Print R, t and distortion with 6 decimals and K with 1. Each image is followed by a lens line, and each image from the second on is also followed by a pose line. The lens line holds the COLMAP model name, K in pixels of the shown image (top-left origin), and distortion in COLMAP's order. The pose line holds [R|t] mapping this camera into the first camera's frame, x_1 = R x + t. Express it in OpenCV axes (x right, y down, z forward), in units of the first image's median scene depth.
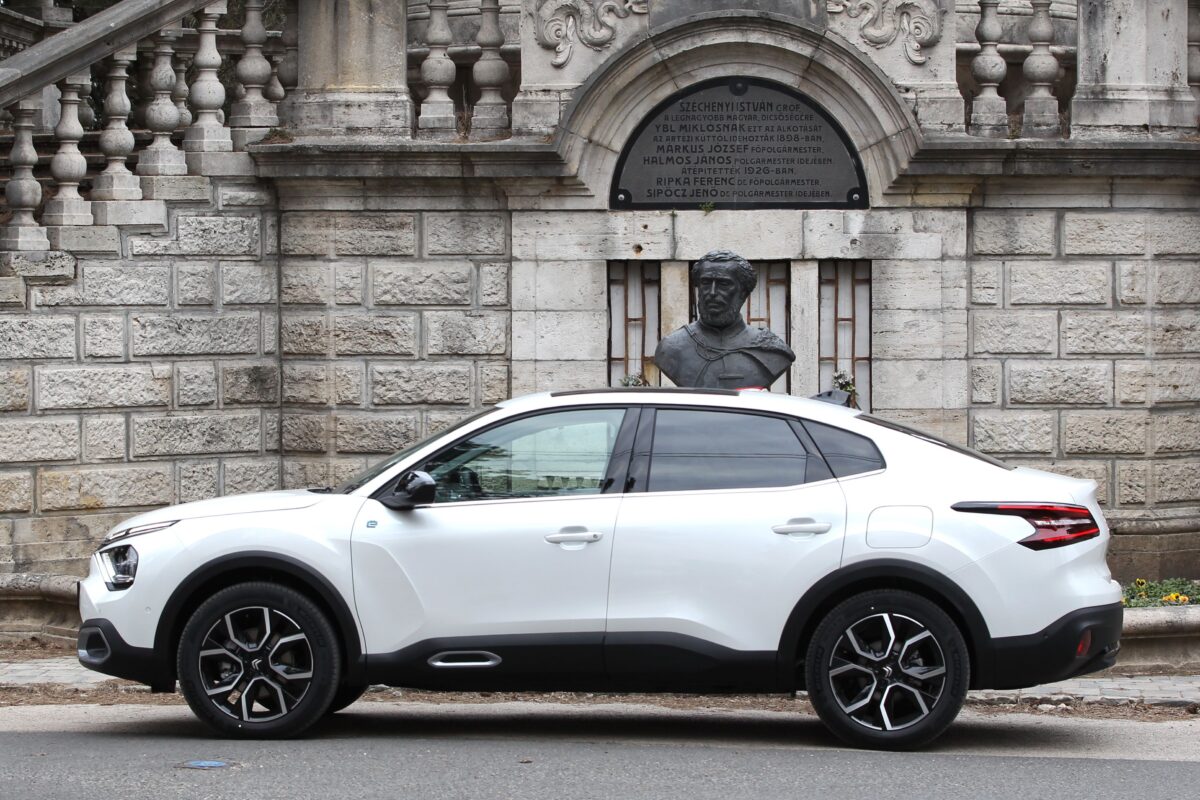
lens RADIAL K [[4216.8, 0, 600.0], [0, 4216.8, 398.3], [0, 0, 1]] dist [-0.199636, 0.000000]
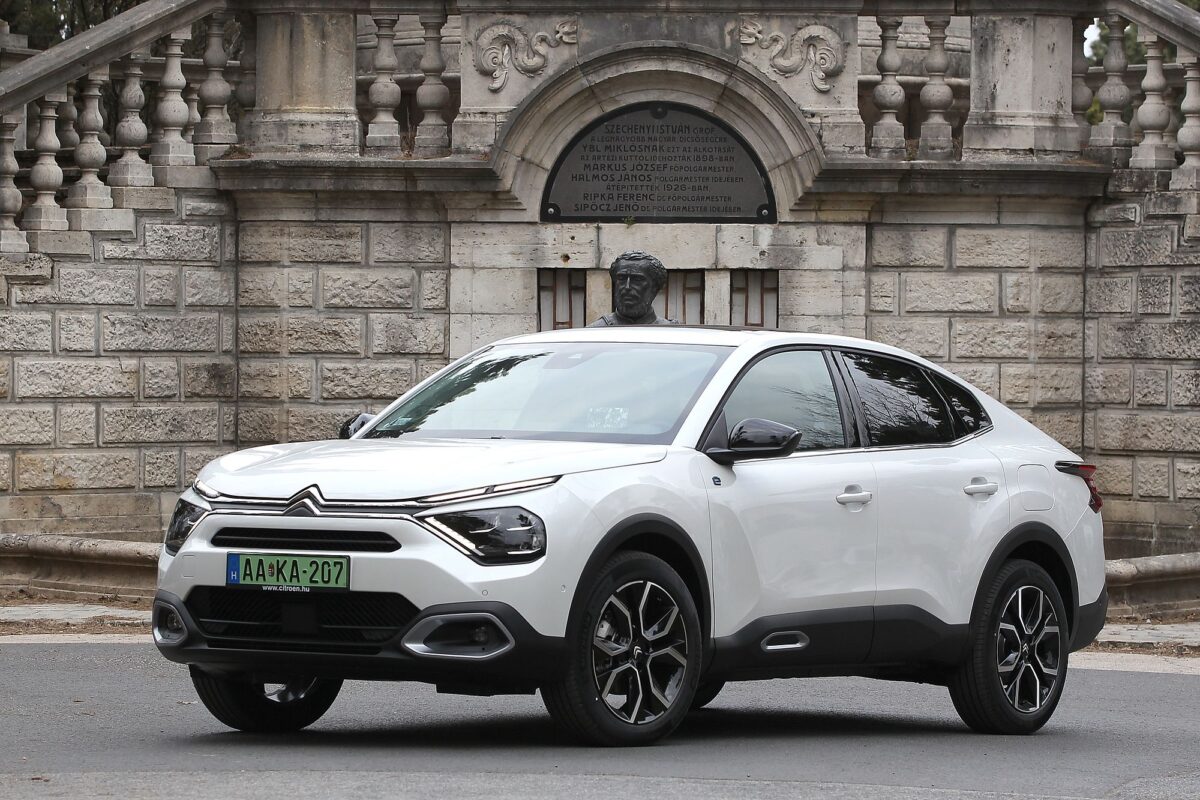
lens RADIAL K [[4722.3, 0, 597.1], [0, 4722.3, 402.1], [0, 0, 1]] dist [-0.032689, 0.000000]
pose [[0.999896, 0.009343, 0.011013, 0.003985], [-0.009135, 0.999783, -0.018708, 0.024846], [-0.011186, 0.018605, 0.999764, -0.226781]]
